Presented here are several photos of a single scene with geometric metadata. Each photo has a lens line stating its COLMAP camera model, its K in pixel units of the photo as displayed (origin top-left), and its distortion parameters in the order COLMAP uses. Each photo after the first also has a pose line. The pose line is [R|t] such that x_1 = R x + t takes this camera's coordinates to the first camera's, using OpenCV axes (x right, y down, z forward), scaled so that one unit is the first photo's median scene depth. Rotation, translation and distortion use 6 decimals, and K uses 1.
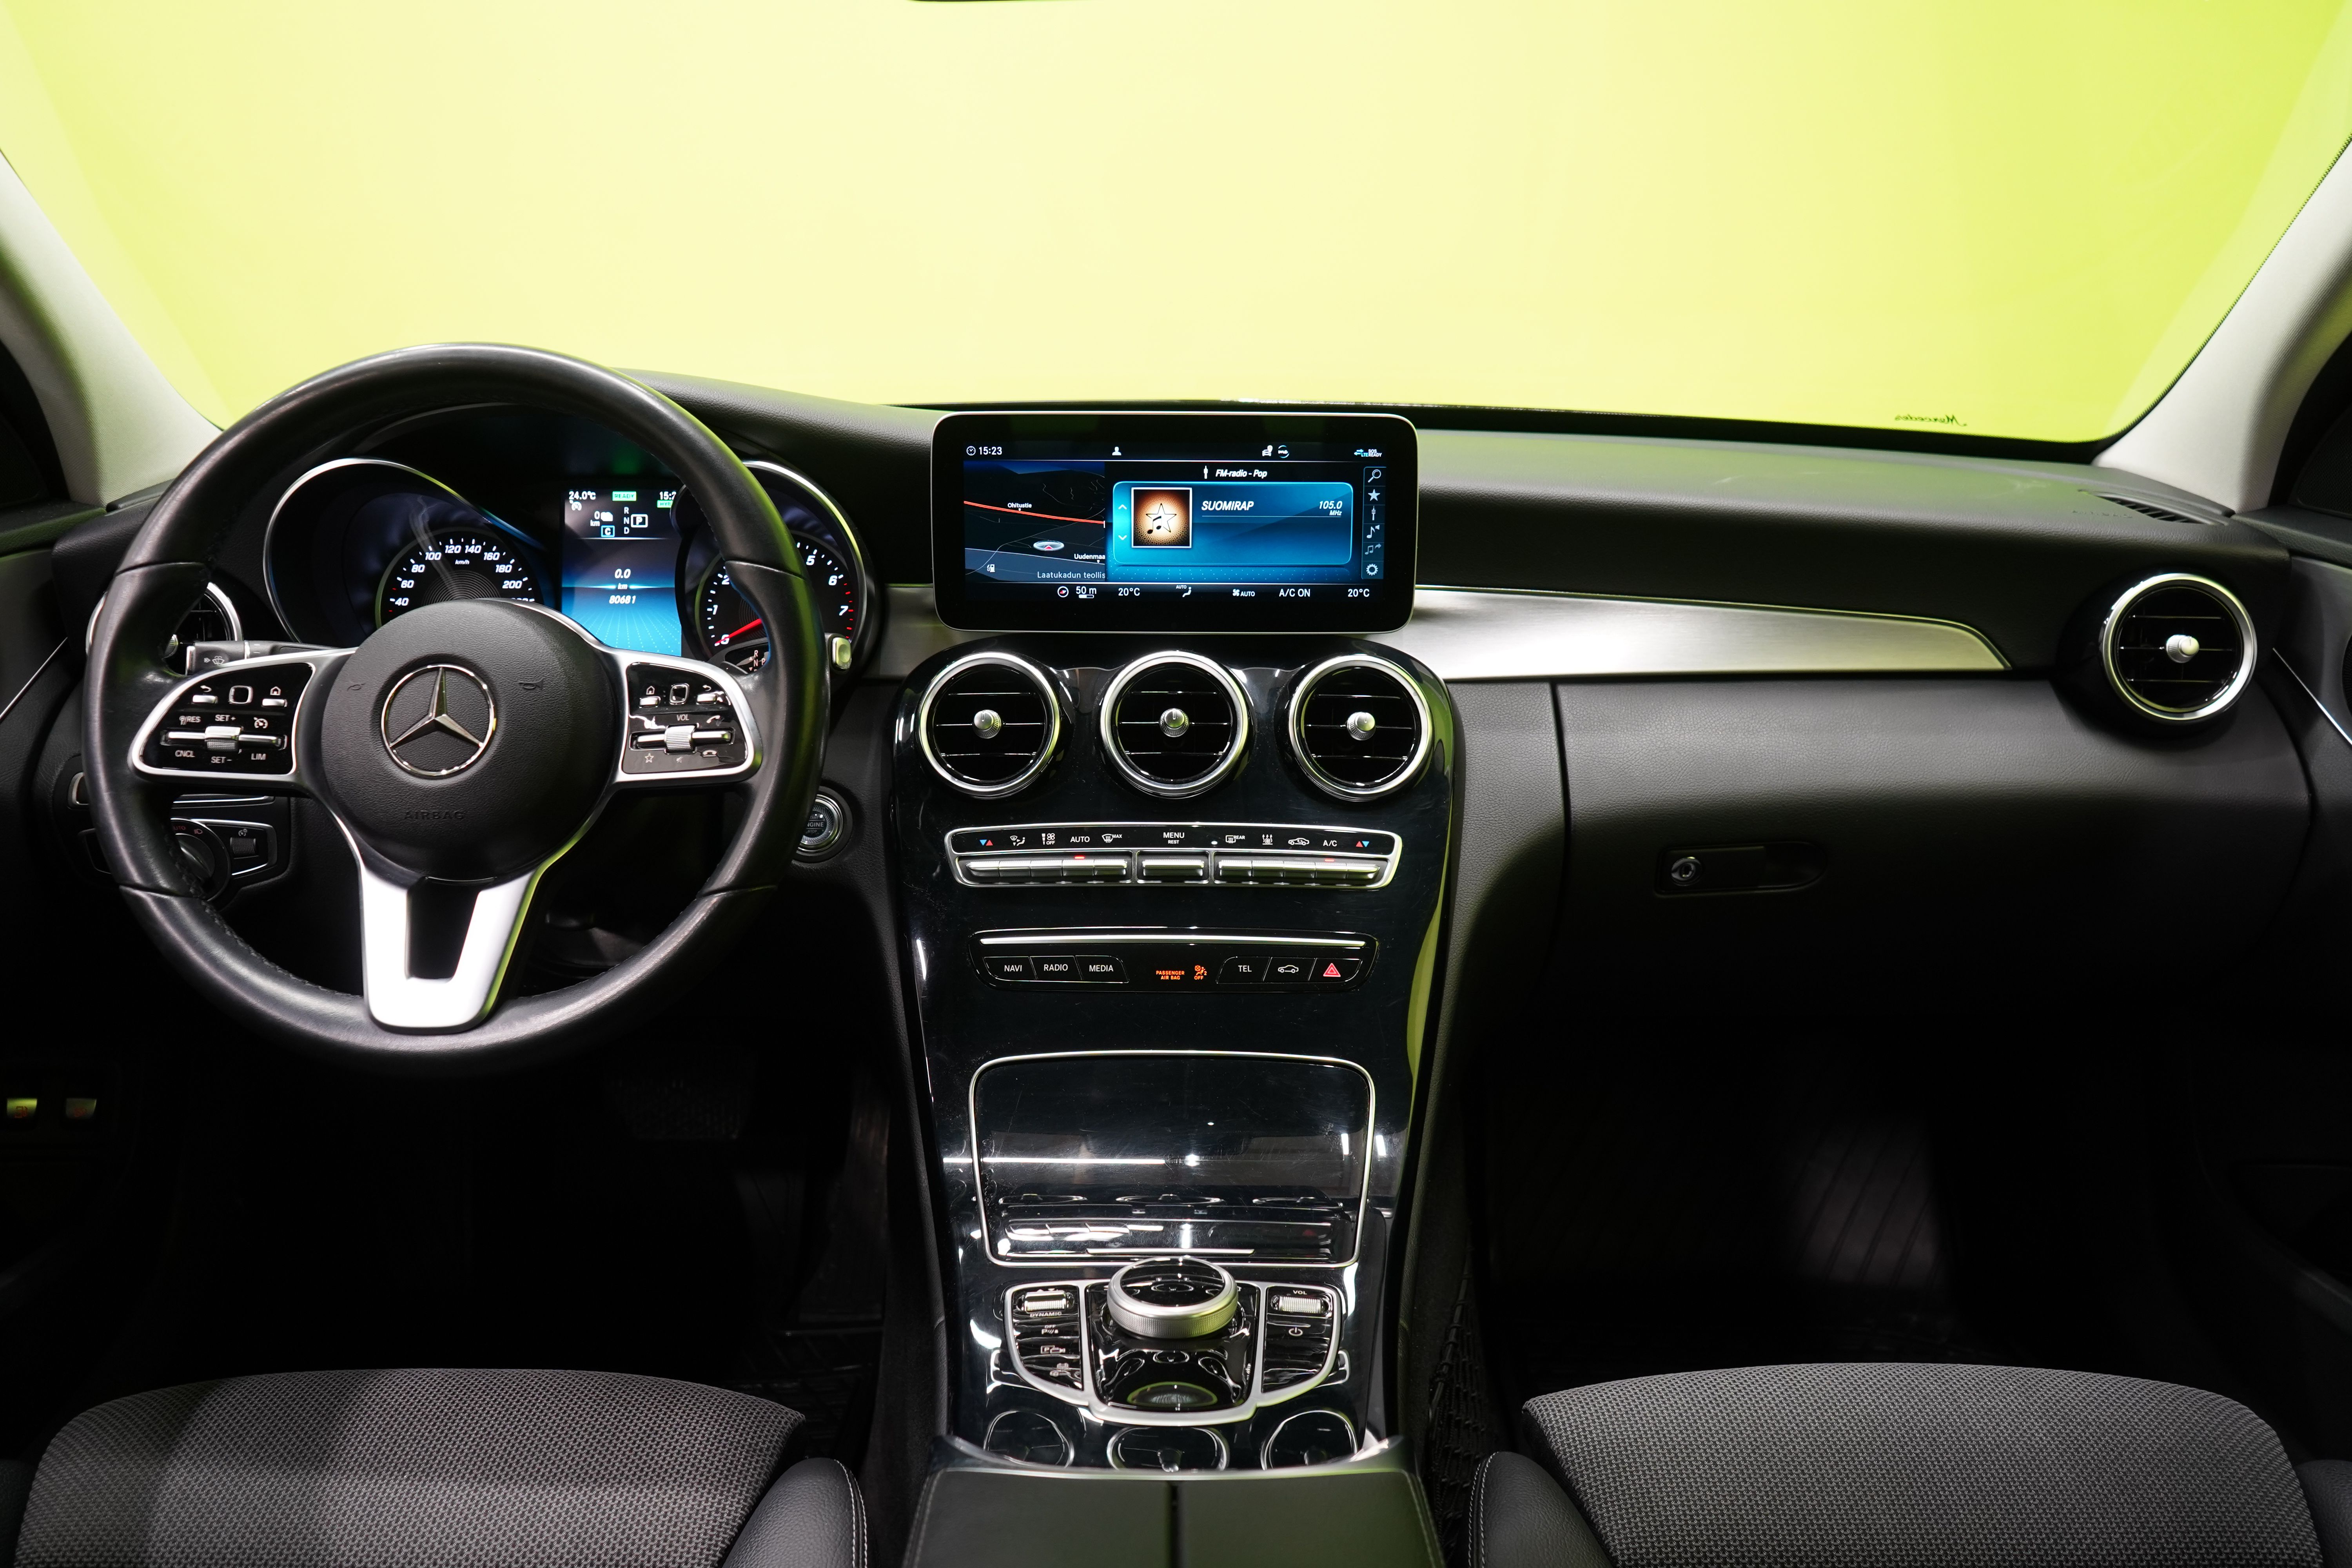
lens RADIAL K [[1894.4, 0, 1176.0], [0, 1894.4, 784.5], [0, 0, 1]] dist [-0.006332, -0.008056]
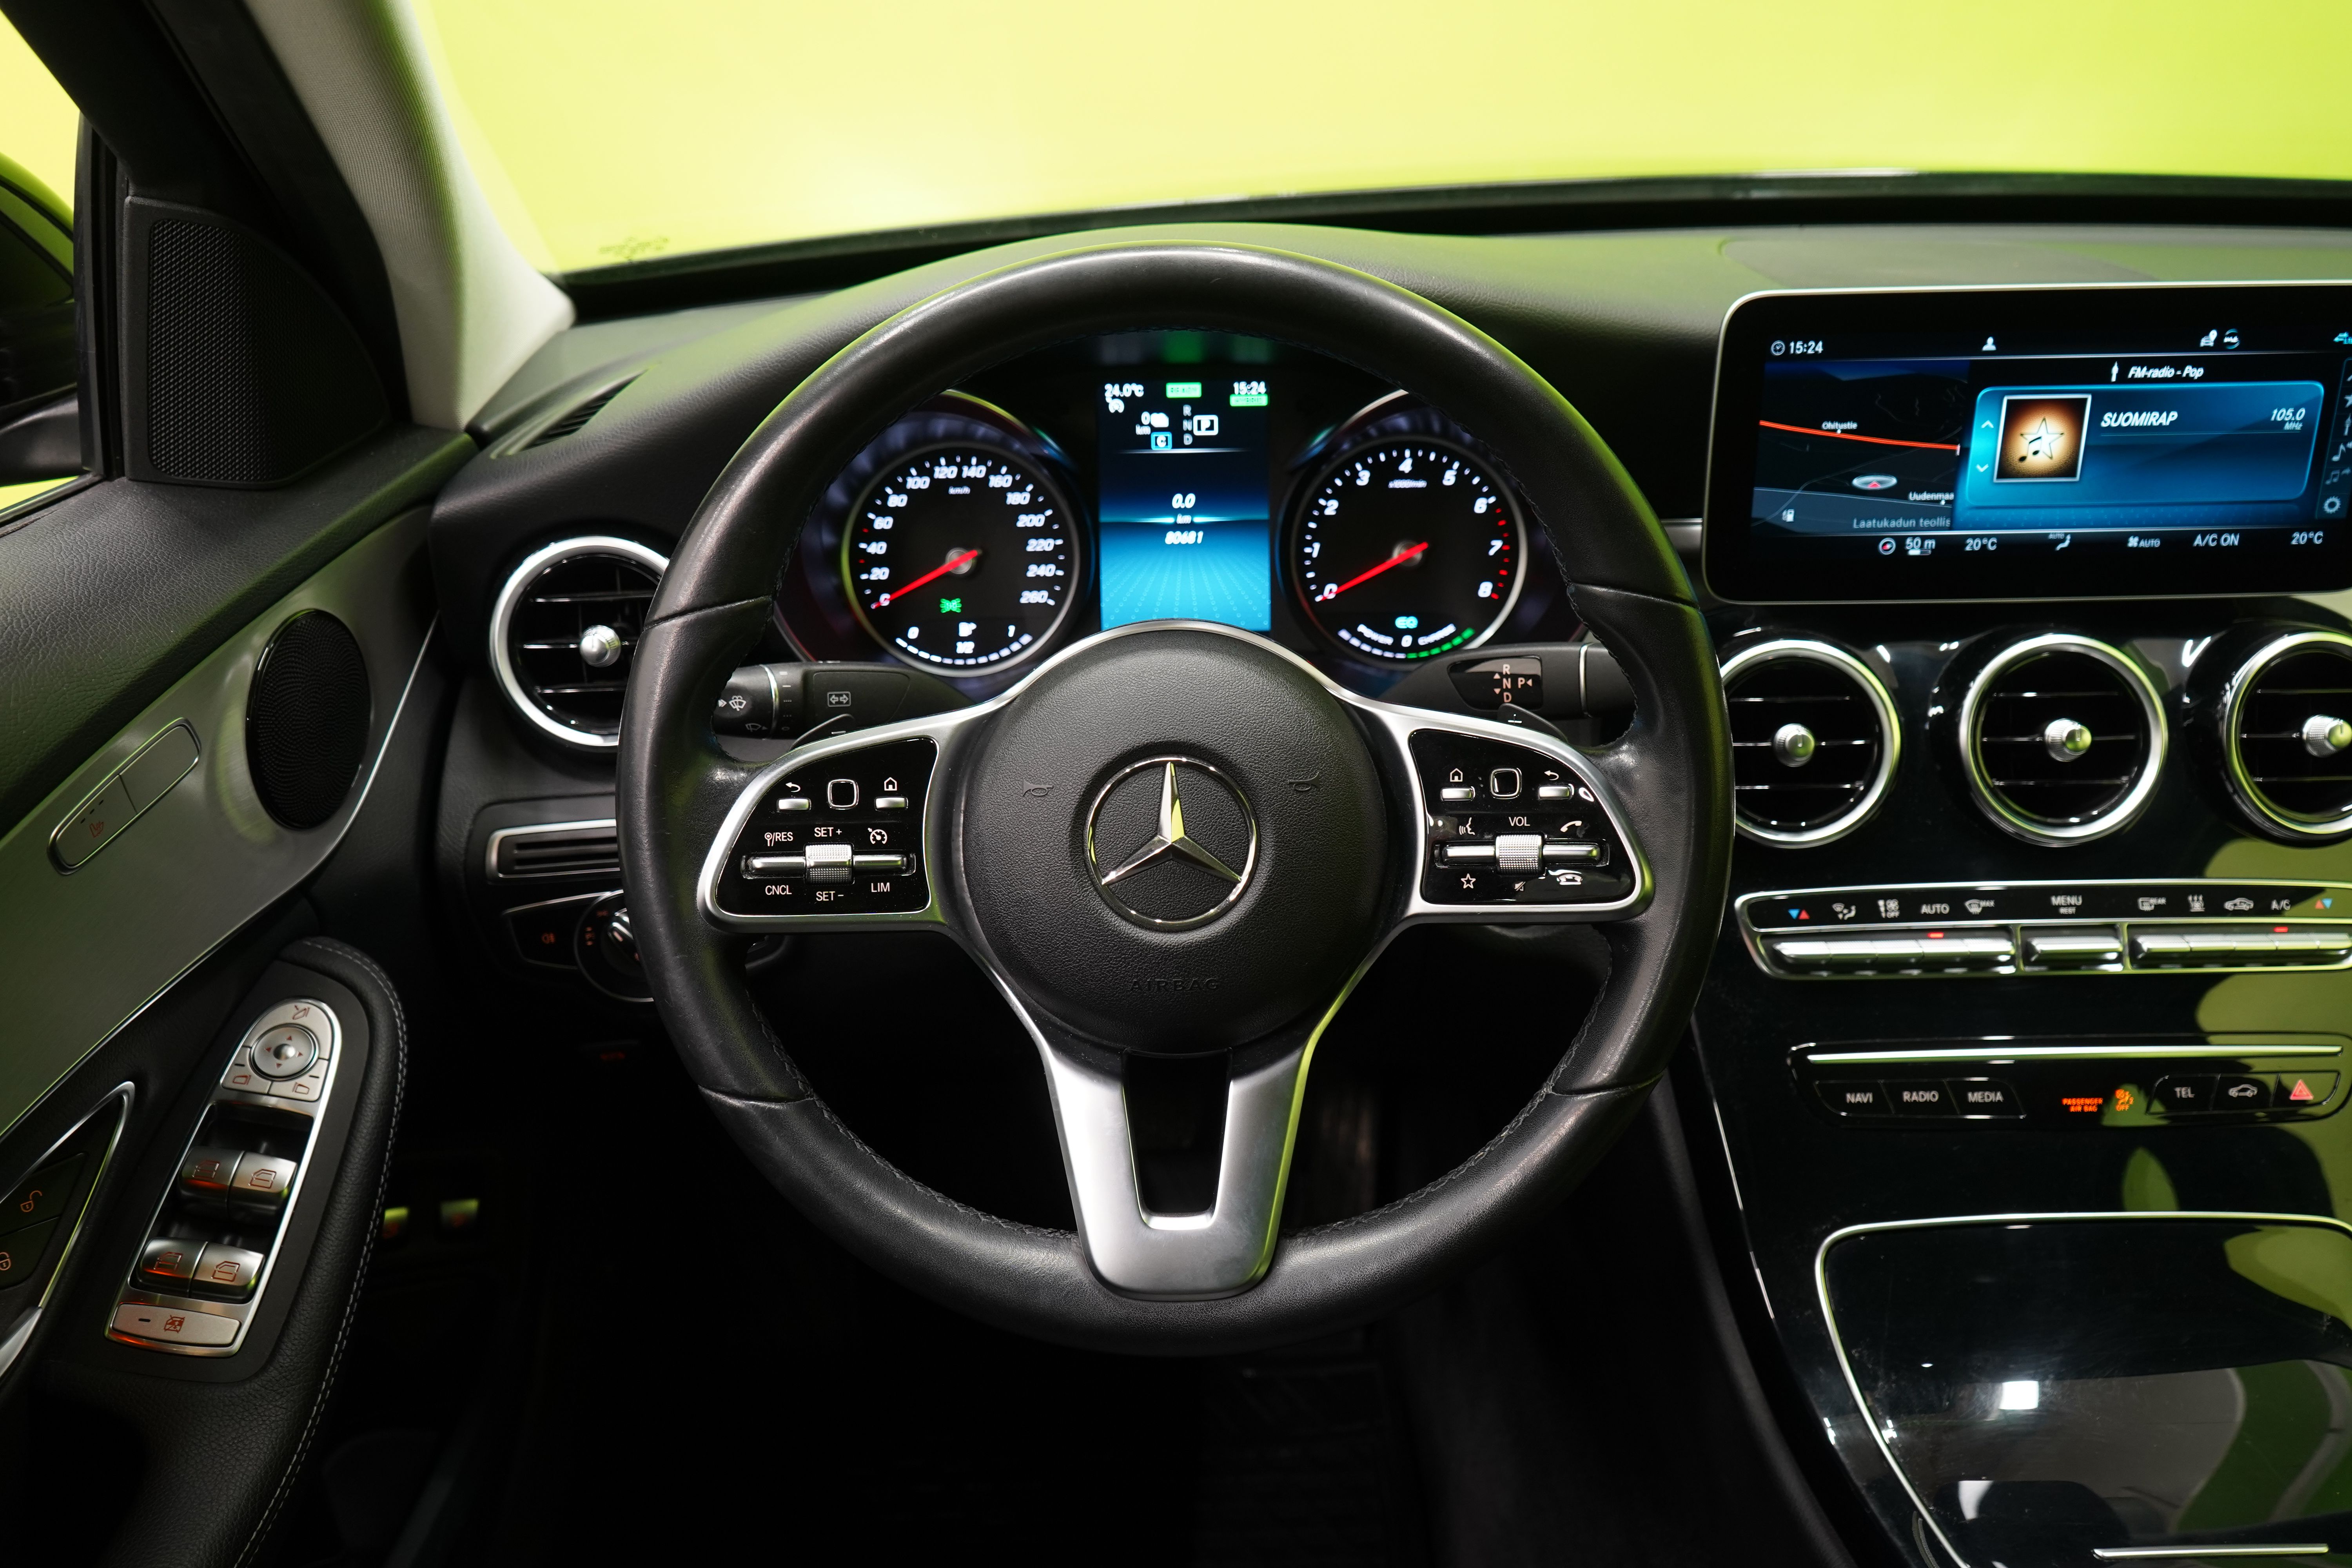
lens RADIAL K [[2041.1, 0, 1176.4], [0, 2041.1, 782.8], [0, 0, 1]] dist [-0.001731, 0.015633]
pose [[0.999755, -0.021530, 0.005191, -0.332469], [0.020377, 0.986053, 0.165177, -0.147577], [-0.008675, -0.165031, 0.986250, 0.248714]]
